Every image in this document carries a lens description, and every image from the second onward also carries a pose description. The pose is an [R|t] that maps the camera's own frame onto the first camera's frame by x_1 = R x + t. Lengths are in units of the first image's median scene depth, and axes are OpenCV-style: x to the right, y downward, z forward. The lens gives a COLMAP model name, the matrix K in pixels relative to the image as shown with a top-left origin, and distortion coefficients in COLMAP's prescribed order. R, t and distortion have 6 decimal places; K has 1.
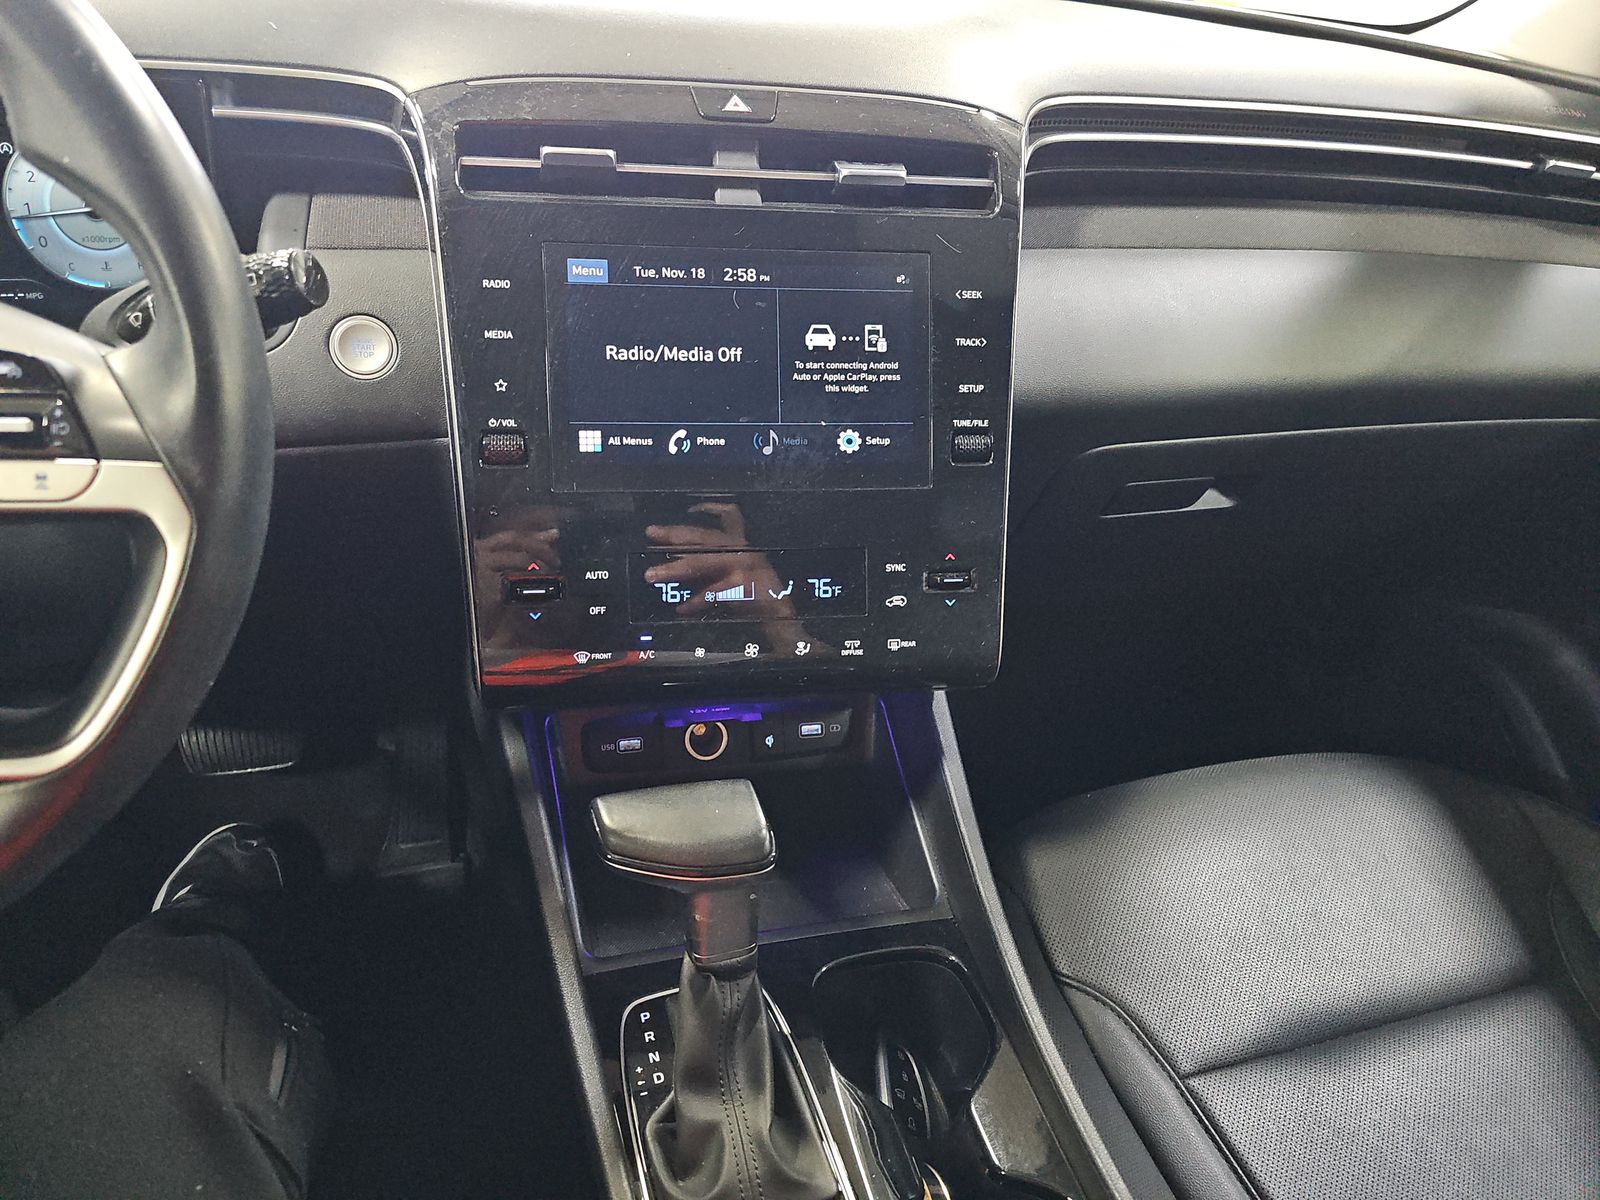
lens RADIAL K [[925.6, 0, 800.0], [0, 925.6, 600.0], [0, 0, 1]] dist [-0.000730, -0.013637]
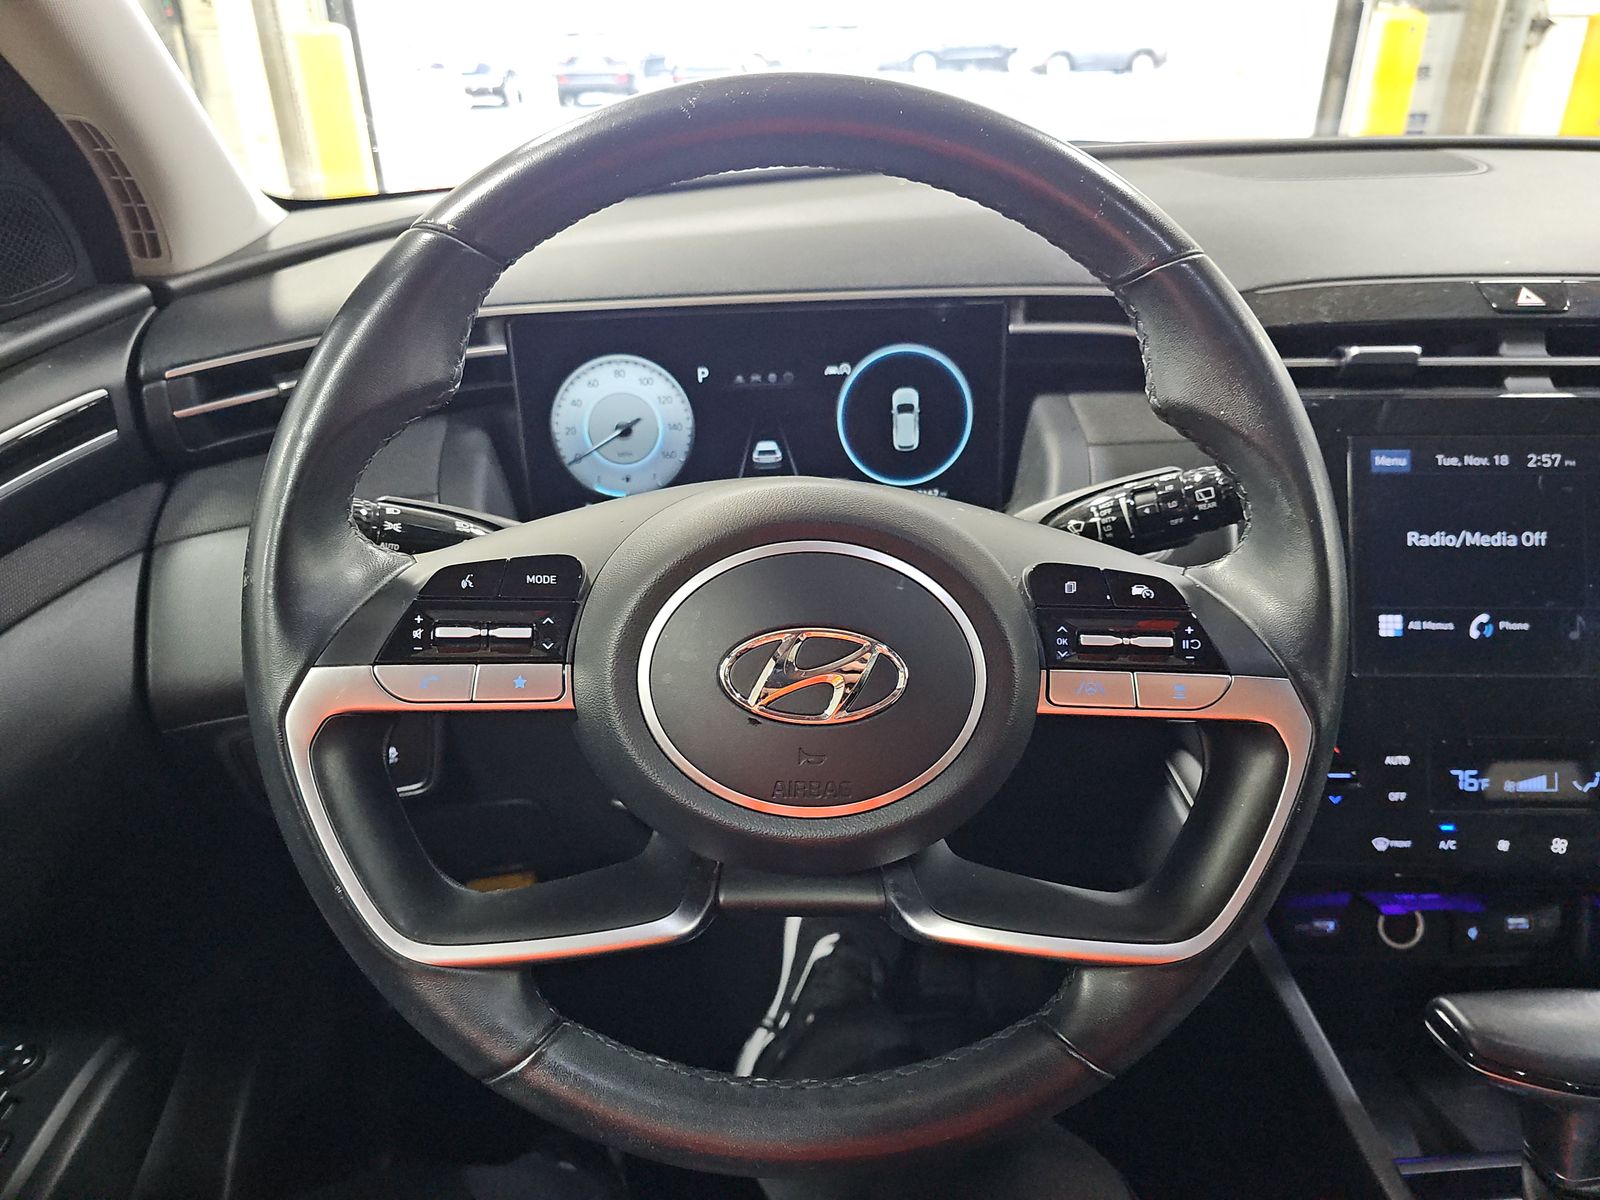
lens RADIAL K [[925.6, 0, 800.0], [0, 925.6, 600.0], [0, 0, 1]] dist [-0.000730, -0.013637]
pose [[0.976518, 0.008749, -0.215260, -0.630950], [-0.036183, 0.991643, -0.123837, -0.051720], [0.212378, 0.128718, 0.968673, -0.106482]]
